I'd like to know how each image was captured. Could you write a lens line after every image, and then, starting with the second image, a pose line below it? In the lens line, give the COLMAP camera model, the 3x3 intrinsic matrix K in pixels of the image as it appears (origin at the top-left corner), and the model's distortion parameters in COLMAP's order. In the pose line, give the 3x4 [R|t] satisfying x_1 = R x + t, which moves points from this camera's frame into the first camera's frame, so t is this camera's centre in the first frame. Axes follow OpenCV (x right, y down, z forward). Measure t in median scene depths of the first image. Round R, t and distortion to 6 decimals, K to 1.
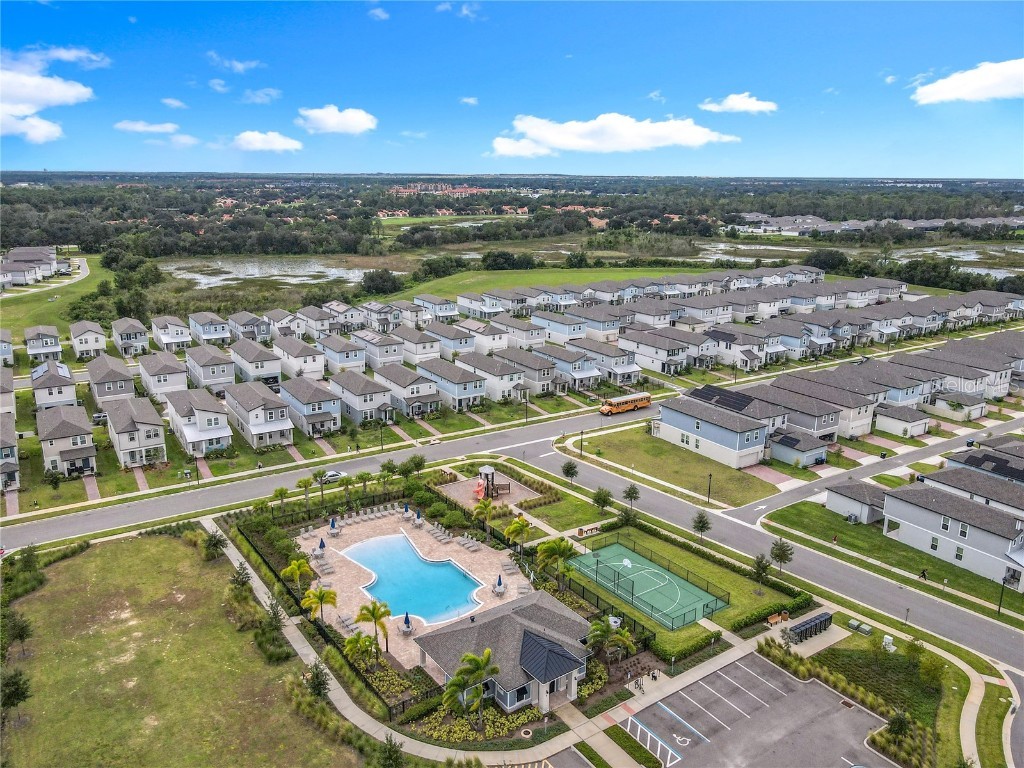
lens RADIAL K [[774.9, 0, 508.1], [0, 774.9, 362.1], [0, 0, 1]] dist [-0.004574, 0.033785]
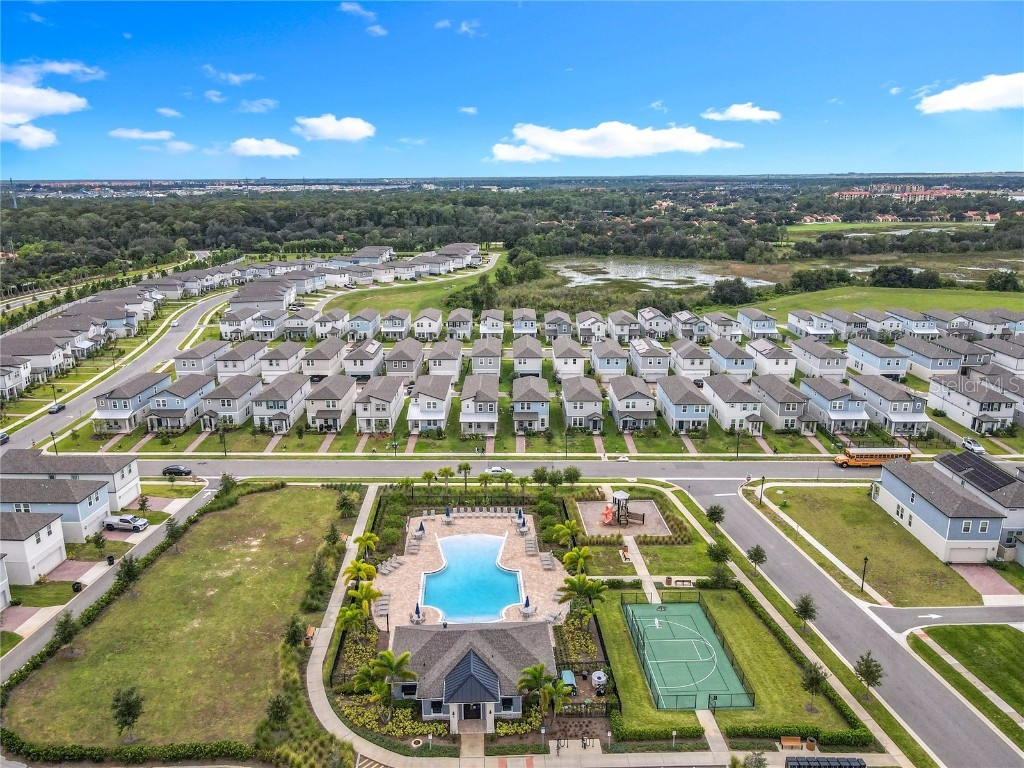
lens RADIAL K [[774.9, 0, 505.1], [0, 774.9, 374.1], [0, 0, 1]] dist [-0.004574, 0.033785]
pose [[0.837429, 0.124533, -0.532170, 0.293185], [-0.117605, 0.991945, 0.047060, -0.032897], [0.533744, 0.023176, 0.845329, 0.088036]]
